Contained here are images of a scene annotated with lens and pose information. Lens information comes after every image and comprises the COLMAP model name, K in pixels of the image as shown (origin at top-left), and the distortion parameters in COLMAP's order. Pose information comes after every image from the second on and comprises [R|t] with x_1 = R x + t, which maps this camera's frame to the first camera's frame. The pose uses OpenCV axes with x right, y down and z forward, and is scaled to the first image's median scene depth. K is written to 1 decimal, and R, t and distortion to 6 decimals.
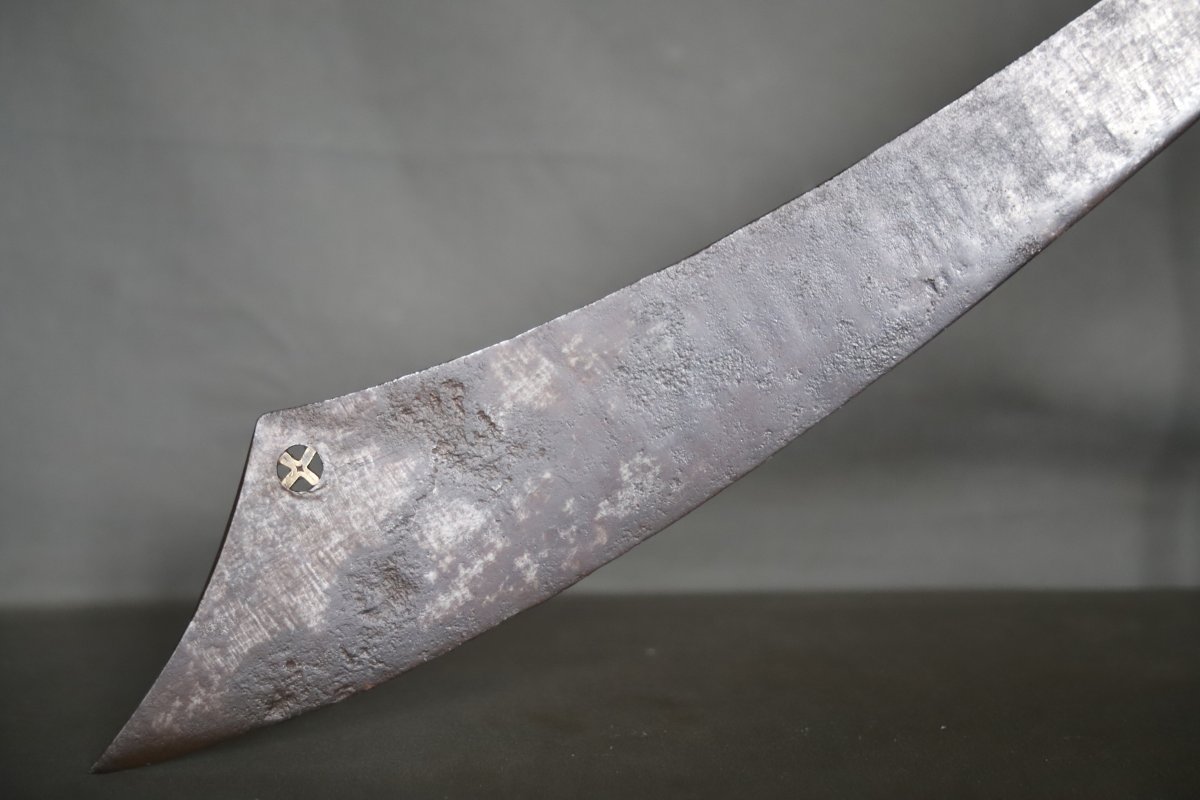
lens RADIAL K [[2121.7, 0, 599.4], [0, 2121.7, 406.7], [0, 0, 1]] dist [0.060652, 0.000000]
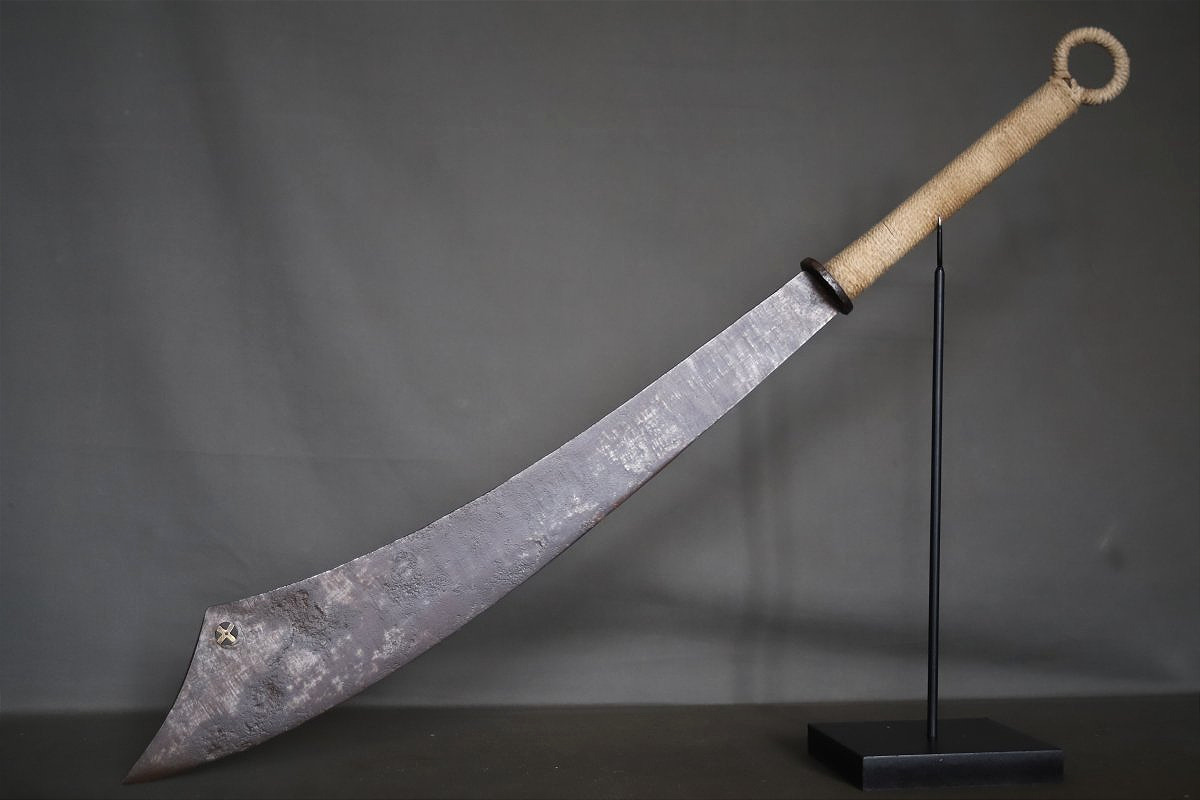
lens RADIAL K [[1671.8, 0, 592.4], [0, 1671.8, 396.5], [0, 0, 1]] dist [-0.048952, 0.000000]
pose [[0.999984, 0.001888, 0.005296, 0.198920], [-0.001275, 0.993543, -0.113450, -0.015956], [-0.005476, 0.113441, 0.993530, -0.605433]]
